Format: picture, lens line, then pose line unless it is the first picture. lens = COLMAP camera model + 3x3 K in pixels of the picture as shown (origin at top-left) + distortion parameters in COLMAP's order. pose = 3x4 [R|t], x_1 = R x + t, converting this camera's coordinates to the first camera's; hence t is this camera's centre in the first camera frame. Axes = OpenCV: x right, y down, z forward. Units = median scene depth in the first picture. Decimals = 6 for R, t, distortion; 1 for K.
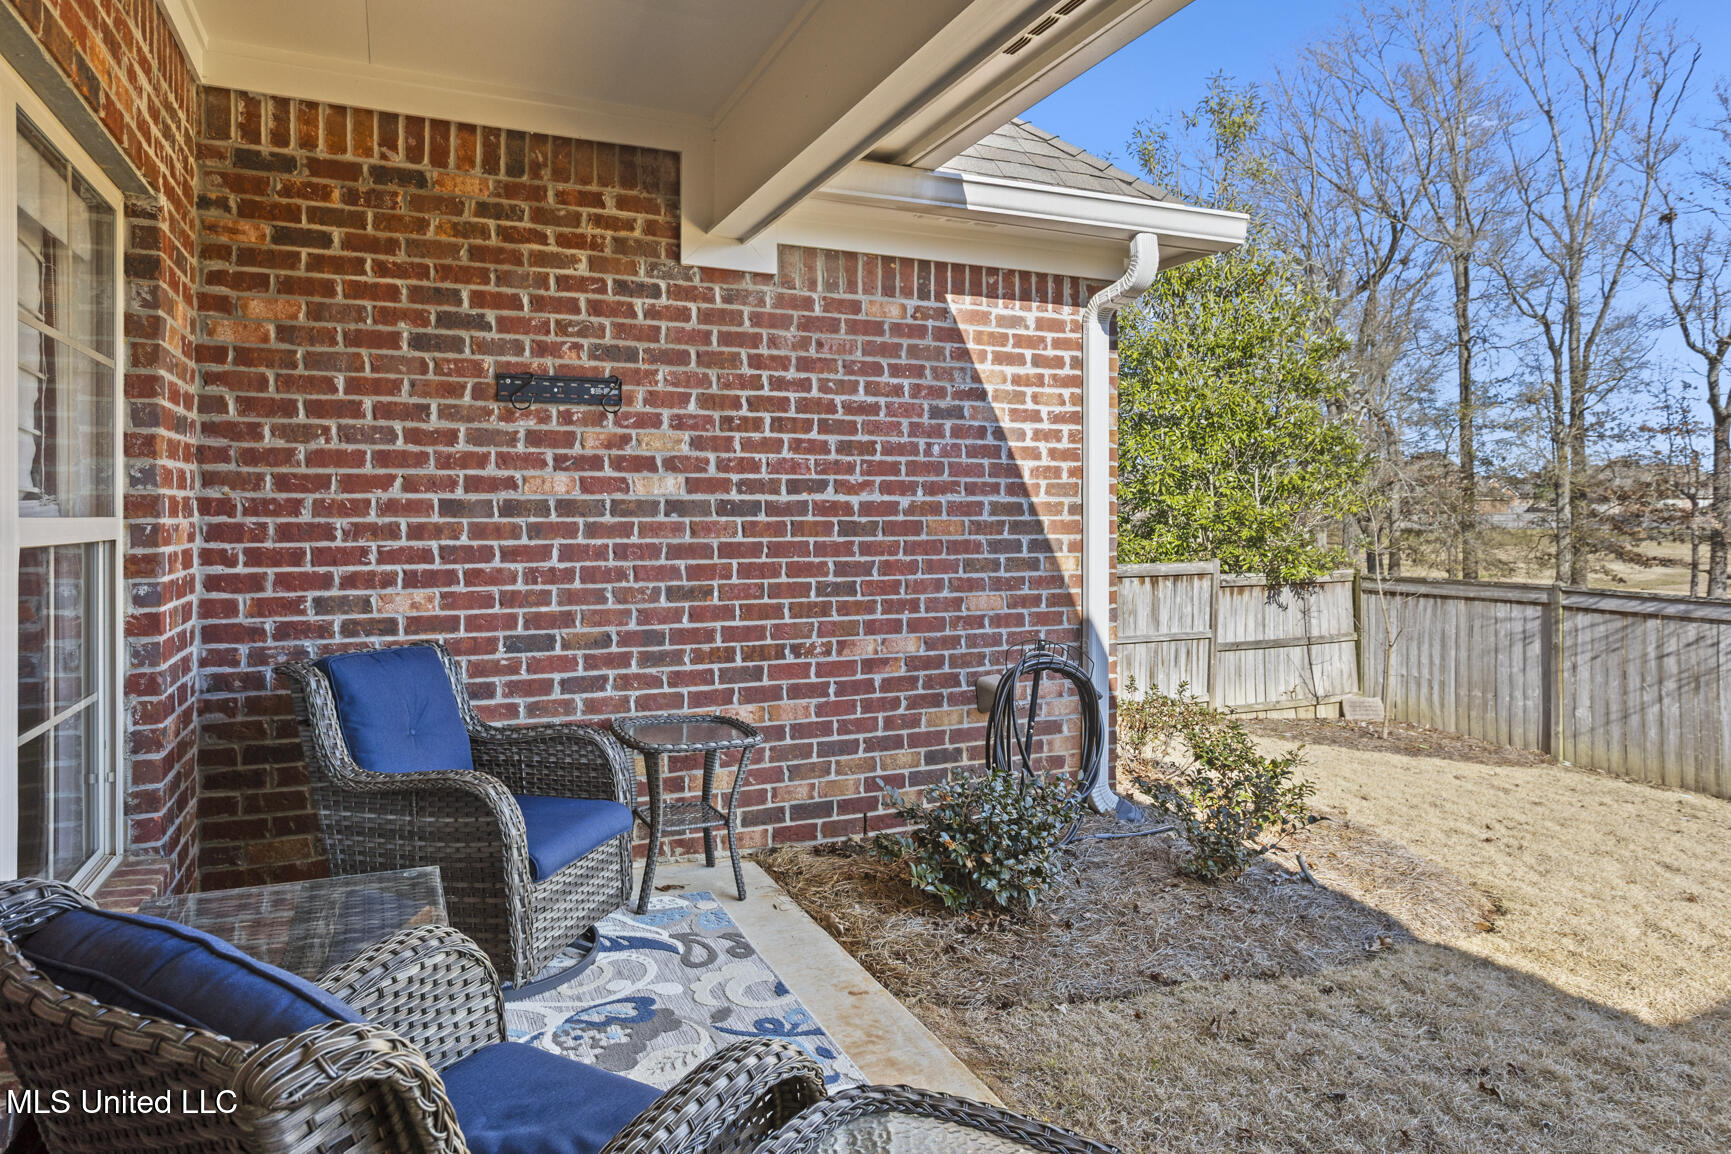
lens RADIAL K [[1055.3, 0, 929.3], [0, 1055.3, 508.5], [0, 0, 1]] dist [-0.028446, 0.011332]
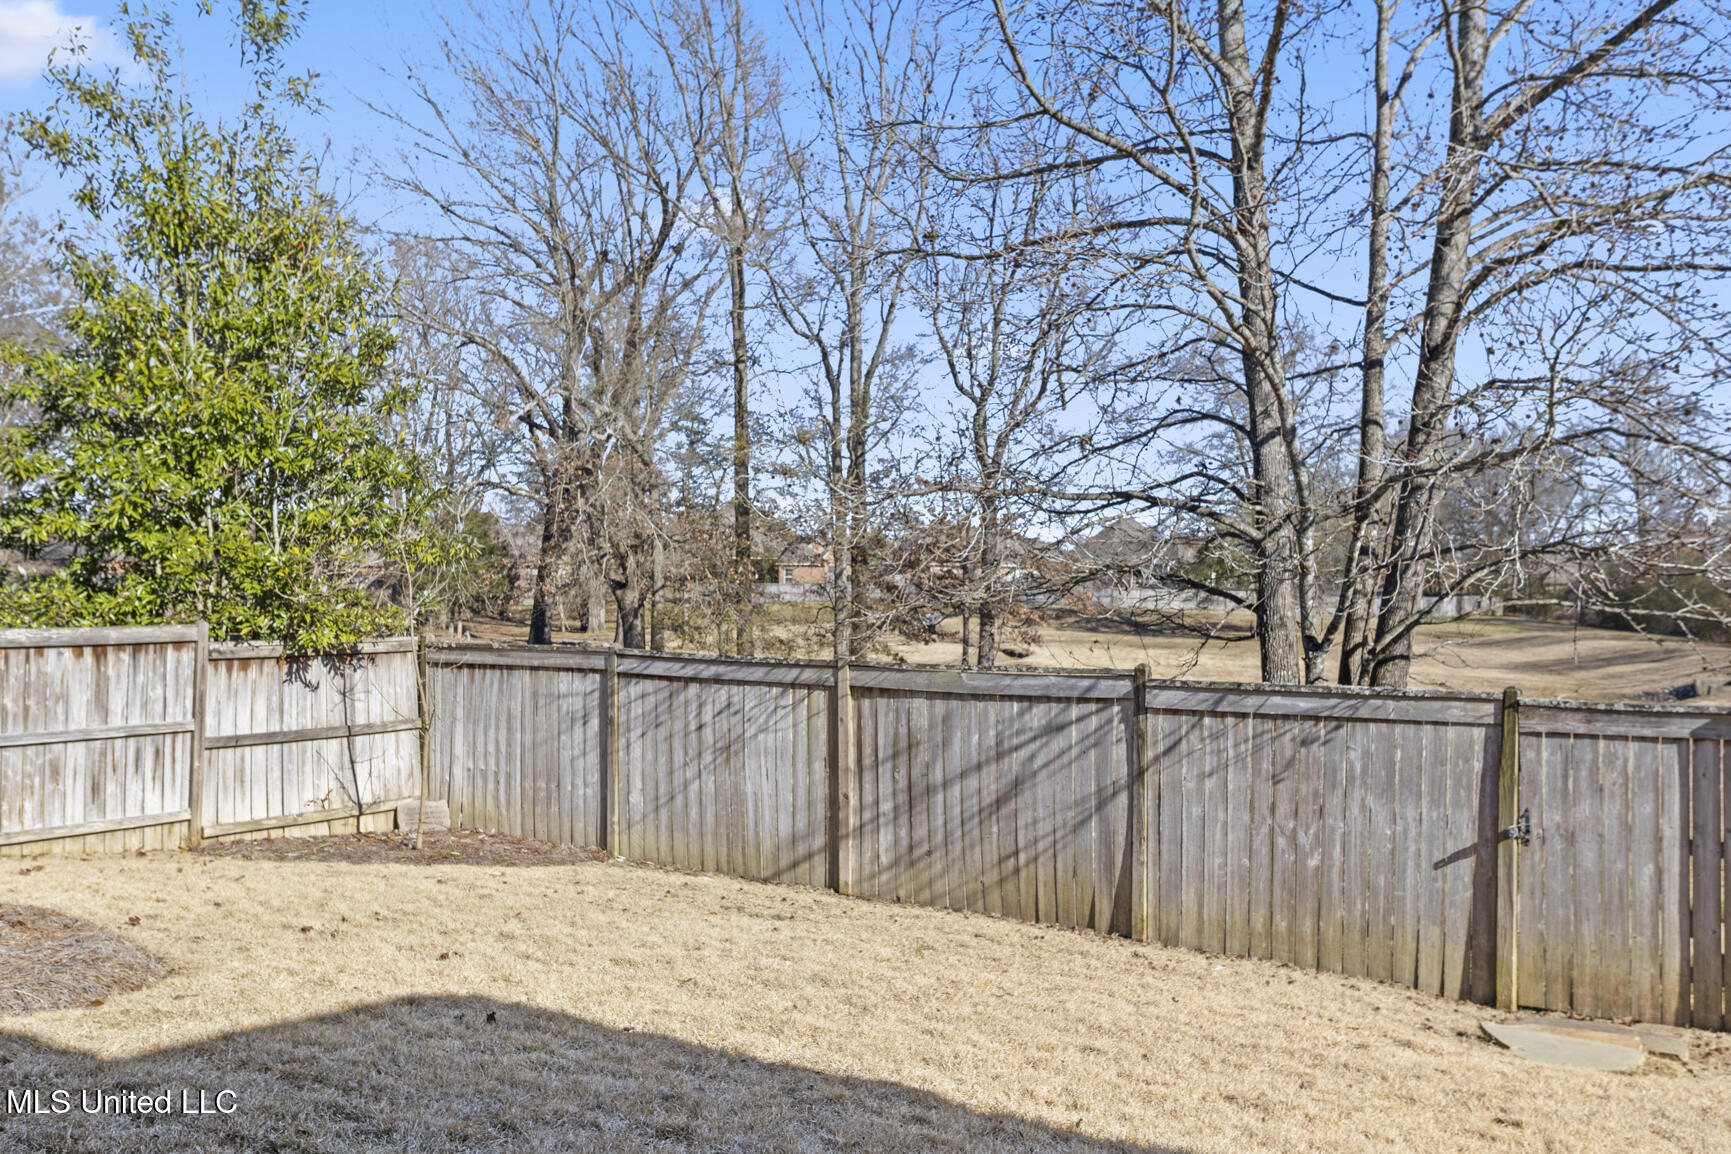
lens RADIAL K [[1493.8, 0, 877.7], [0, 1493.8, 573.3], [0, 0, 1]] dist [0.005207, 0.016603]
pose [[0.849311, 0.013818, 0.527712, 0.117597], [-0.015209, 0.999883, -0.001705, 0.009414], [-0.527674, -0.006578, 0.849422, -0.110988]]
